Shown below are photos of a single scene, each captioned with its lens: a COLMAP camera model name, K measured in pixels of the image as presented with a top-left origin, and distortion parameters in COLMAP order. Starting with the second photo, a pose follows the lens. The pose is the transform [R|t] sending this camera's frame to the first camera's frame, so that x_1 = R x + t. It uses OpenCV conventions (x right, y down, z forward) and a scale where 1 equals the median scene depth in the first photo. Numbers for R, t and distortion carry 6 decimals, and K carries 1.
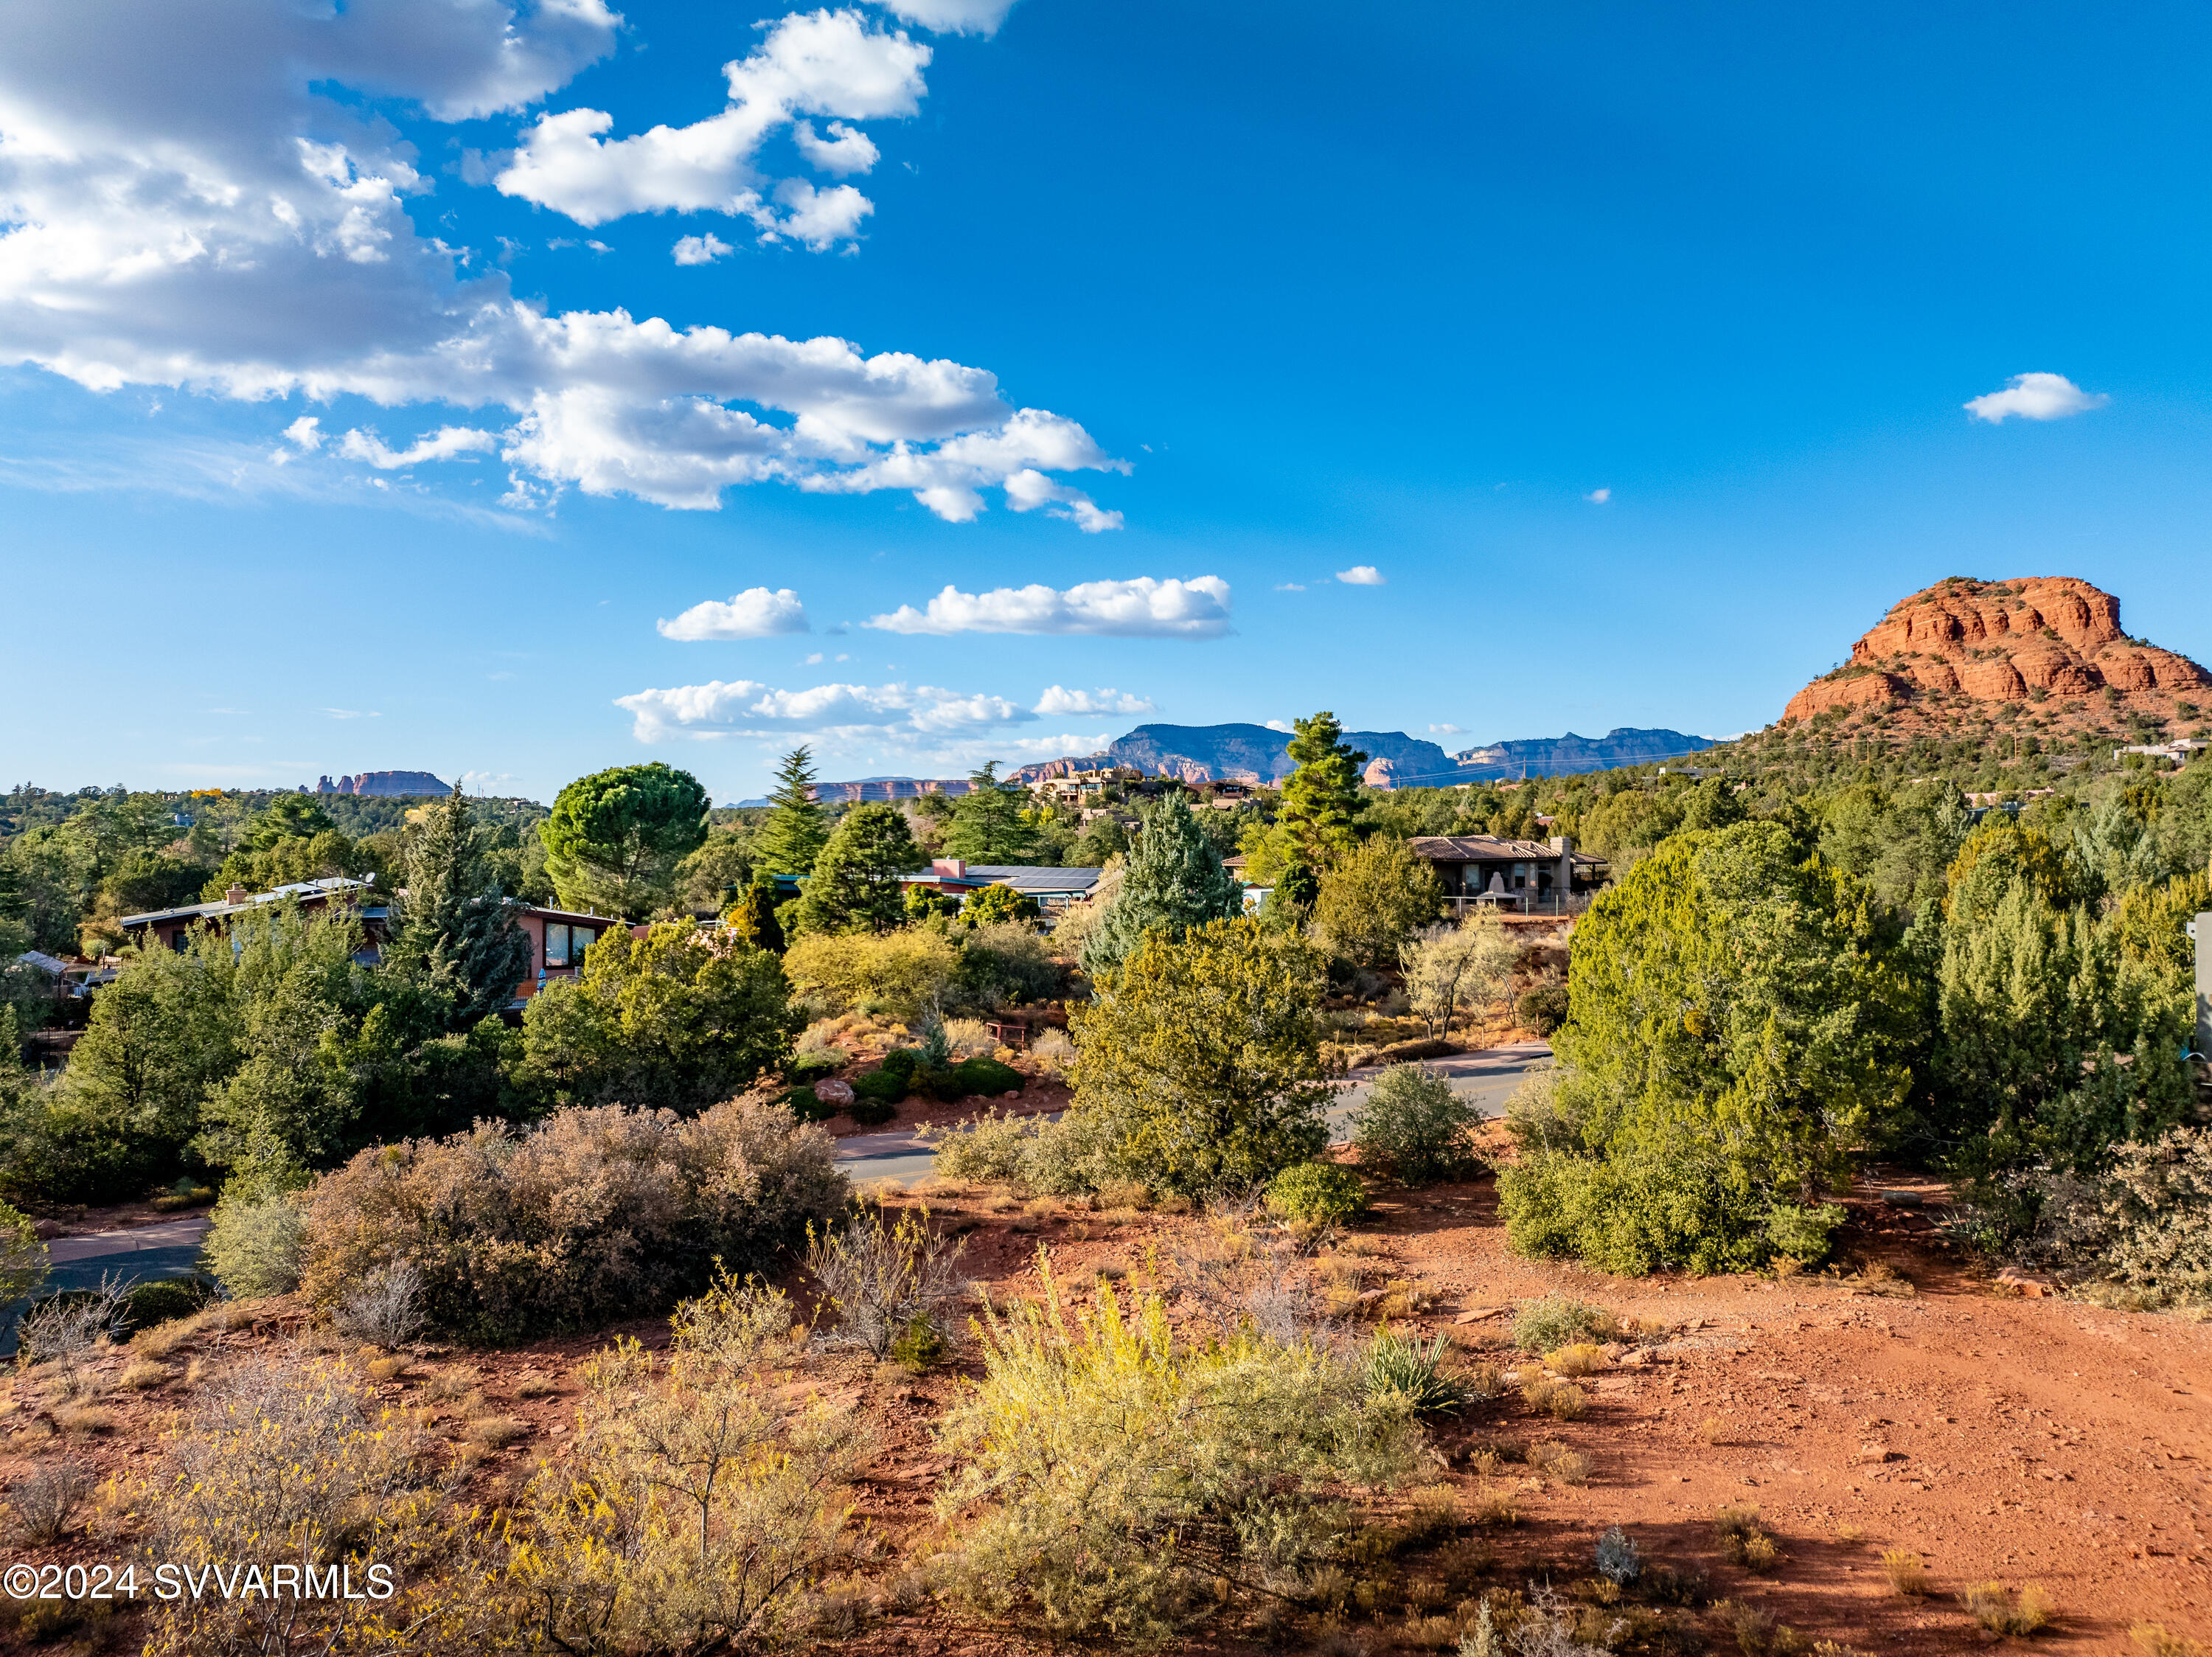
lens RADIAL K [[1552.0, 0, 1093.8], [0, 1552.0, 818.3], [0, 0, 1]] dist [-0.048209, 0.006910]
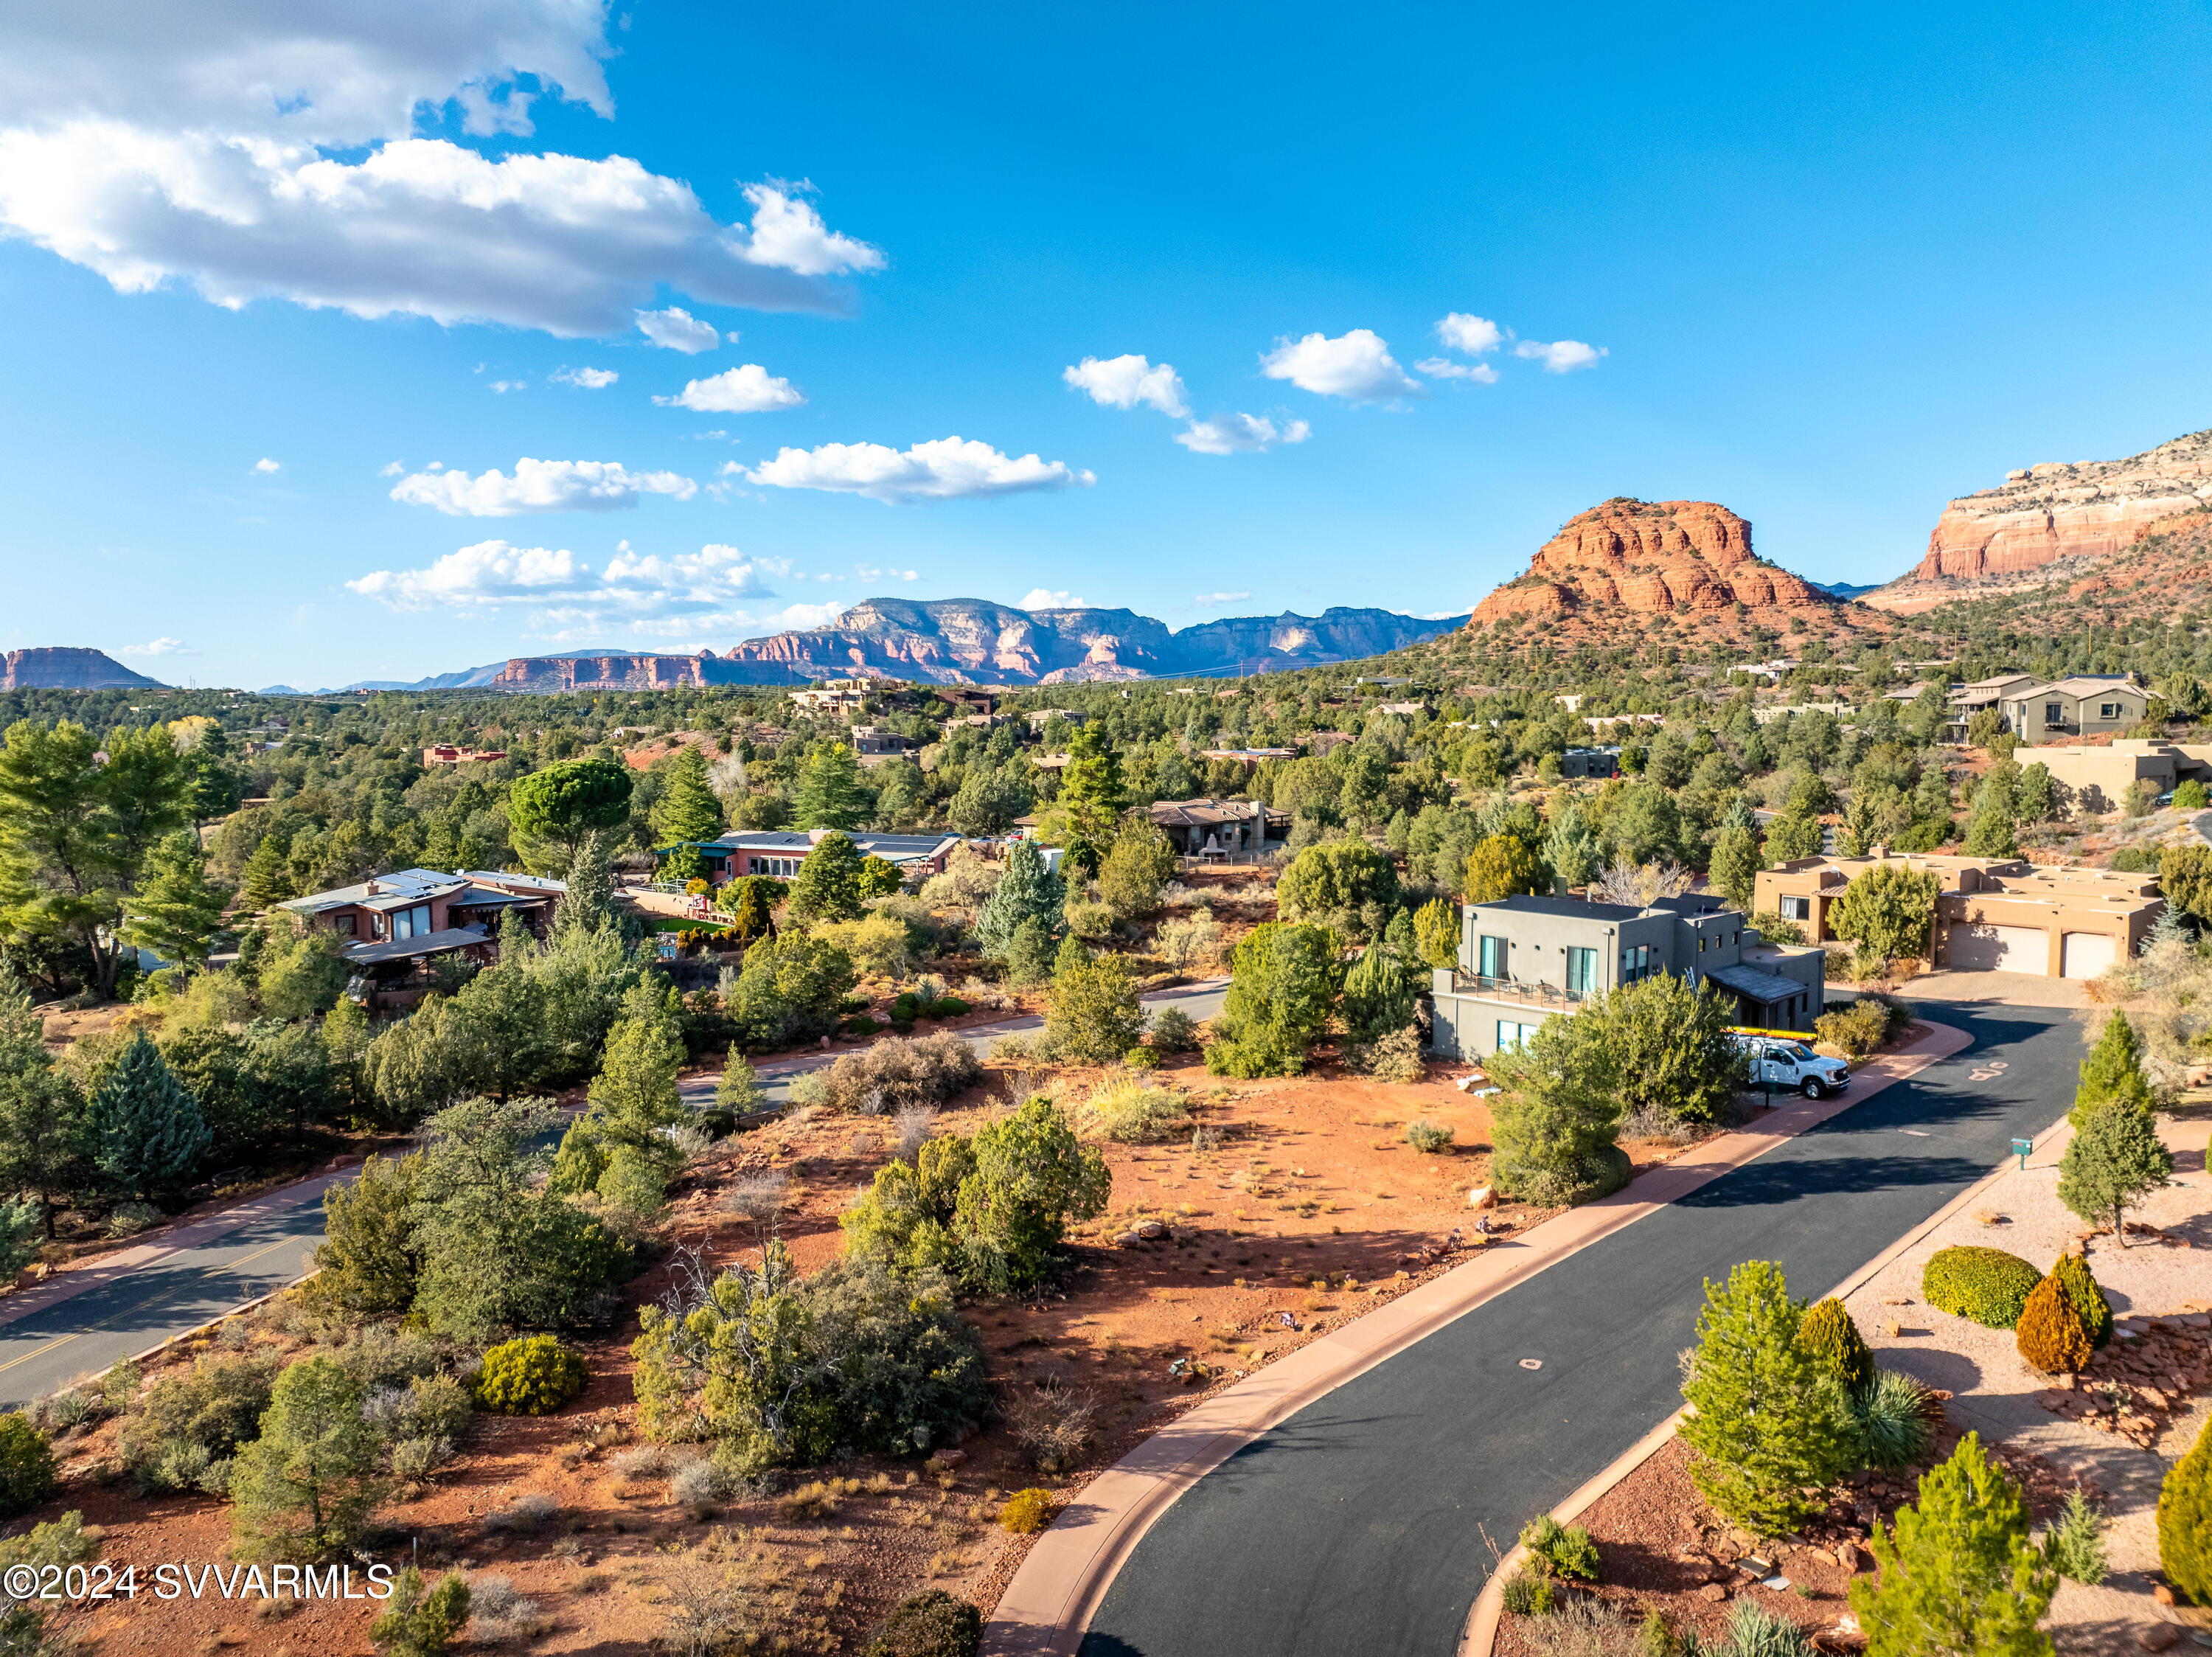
lens RADIAL K [[1552.0, 0, 1101.0], [0, 1552.0, 833.3], [0, 0, 1]] dist [-0.048209, 0.006910]
pose [[0.983892, -0.015226, 0.178113, -0.086644], [-0.000970, 0.995896, 0.090494, -0.085477], [-0.178760, -0.089209, 0.979840, -0.349680]]
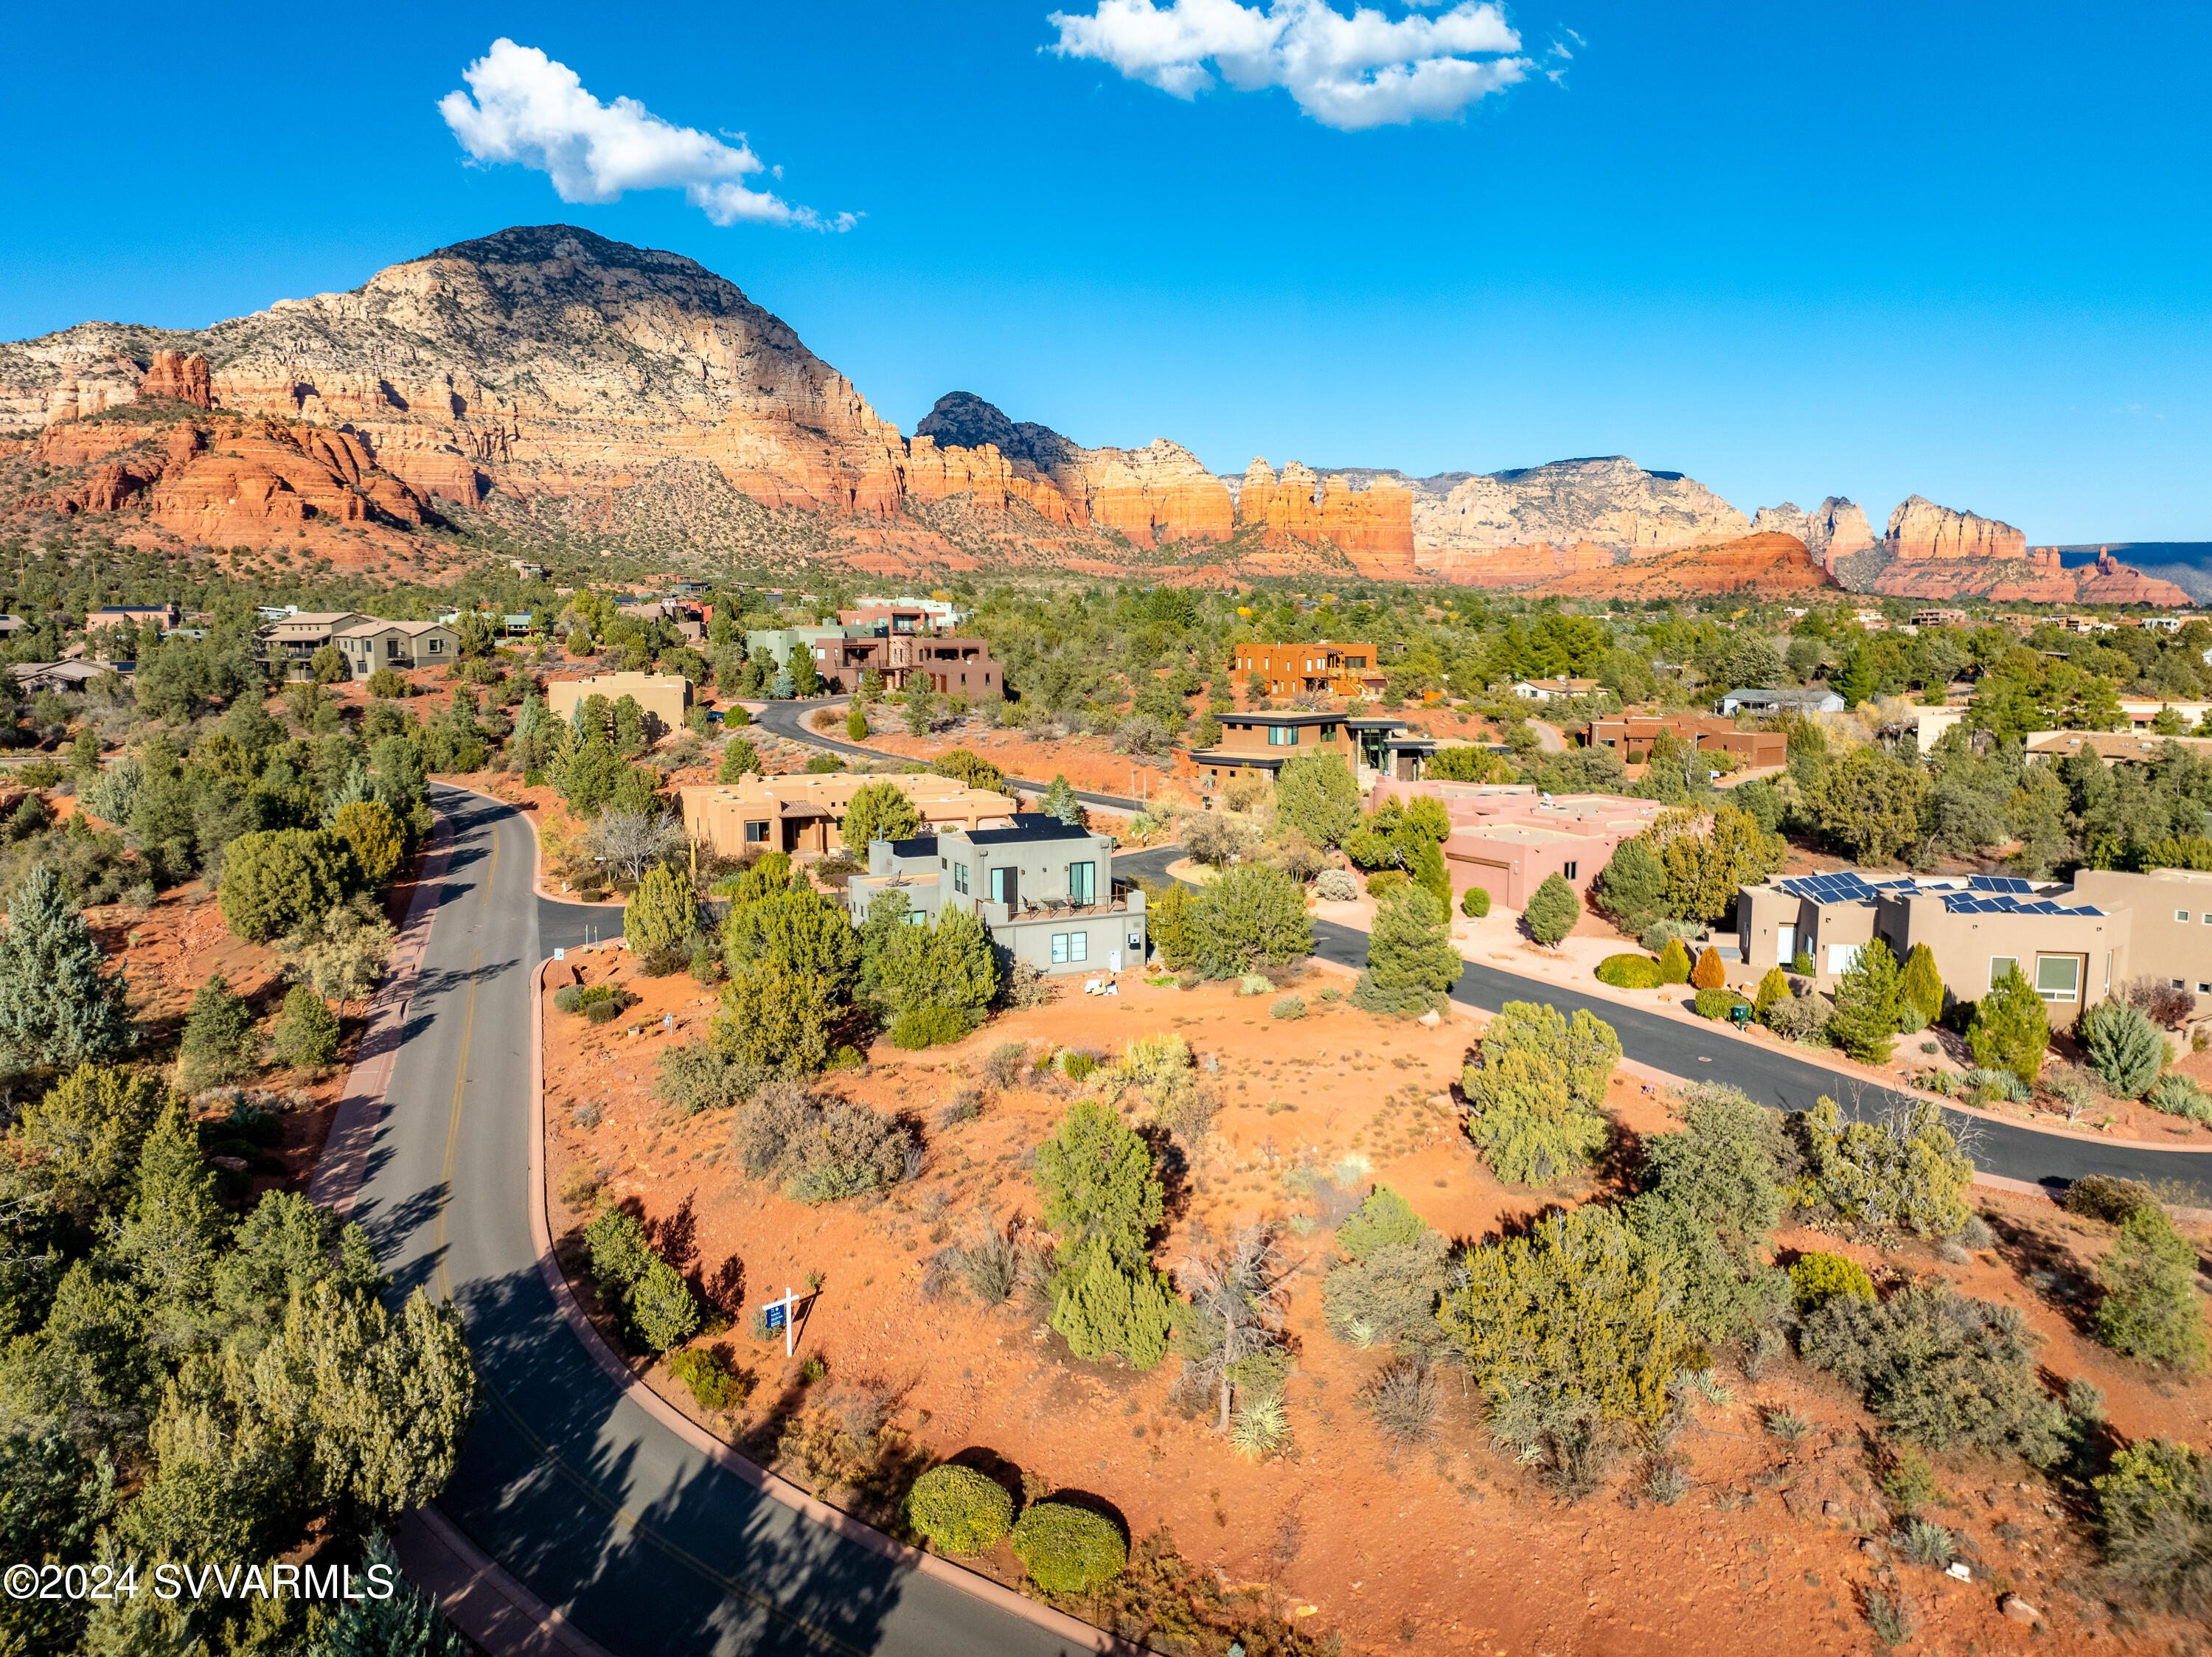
lens RADIAL K [[1552.0, 0, 1098.8], [0, 1552.0, 829.8], [0, 0, 1]] dist [-0.048209, 0.006910]
pose [[0.104954, -0.124848, 0.986609, -0.467913], [-0.012521, 0.991844, 0.126843, -0.094522], [-0.994398, -0.025666, 0.102535, 0.063889]]
